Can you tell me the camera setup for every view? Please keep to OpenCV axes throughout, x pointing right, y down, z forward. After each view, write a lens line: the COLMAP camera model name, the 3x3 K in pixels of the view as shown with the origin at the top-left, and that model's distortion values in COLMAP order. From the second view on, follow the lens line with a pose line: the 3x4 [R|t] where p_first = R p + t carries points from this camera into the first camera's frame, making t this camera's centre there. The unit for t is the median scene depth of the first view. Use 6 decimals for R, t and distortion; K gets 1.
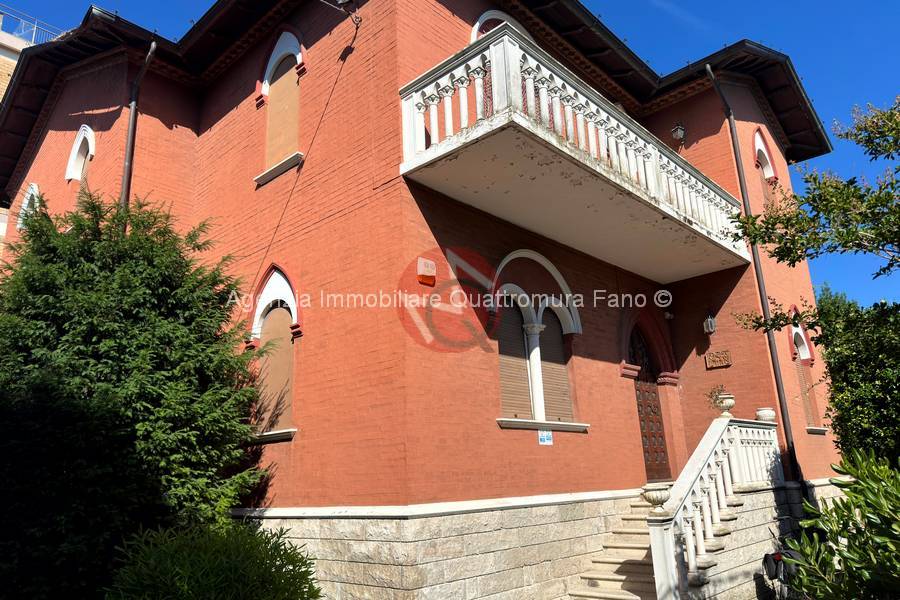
lens RADIAL K [[629.6, 0, 450.0], [0, 629.6, 300.0], [0, 0, 1]] dist [0.128256, -0.218477]
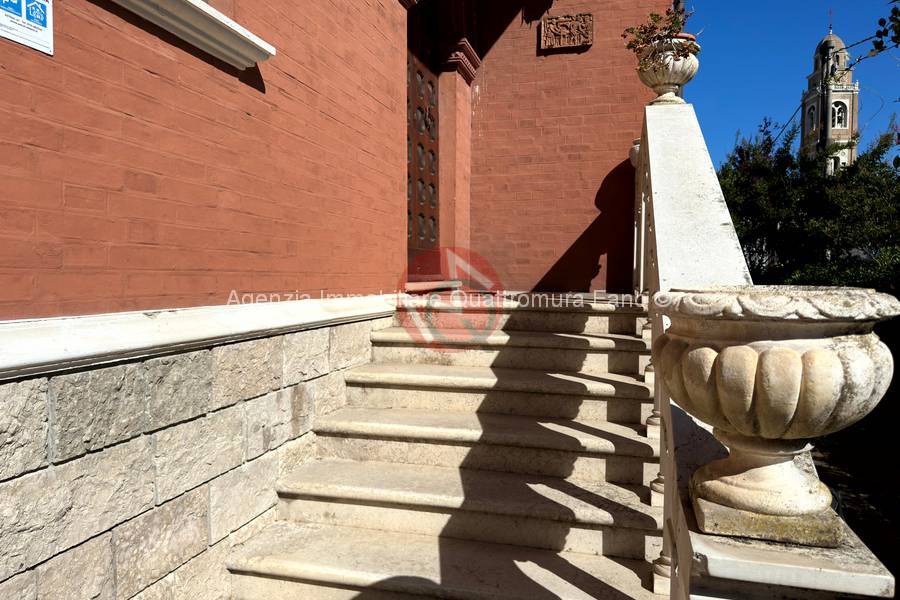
lens RADIAL K [[629.6, 0, 450.0], [0, 629.6, 300.0], [0, 0, 1]] dist [0.128256, -0.218477]
pose [[0.883641, 0.027832, 0.467338, 0.195358], [-0.166615, 0.951571, 0.258366, 0.250735], [-0.437514, -0.306168, 0.845484, 0.854899]]
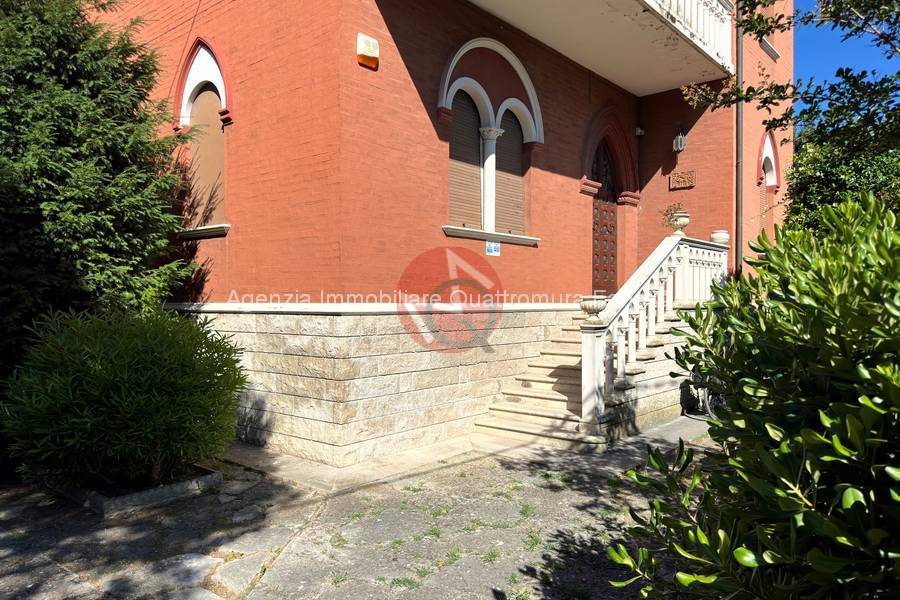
lens RADIAL K [[629.6, 0, 450.0], [0, 629.6, 300.0], [0, 0, 1]] dist [0.128256, -0.218477]
pose [[0.998041, 0.042947, 0.045498, 0.046881], [-0.053668, 0.961442, 0.269721, 0.036954], [-0.032160, -0.271634, 0.961863, 0.045525]]
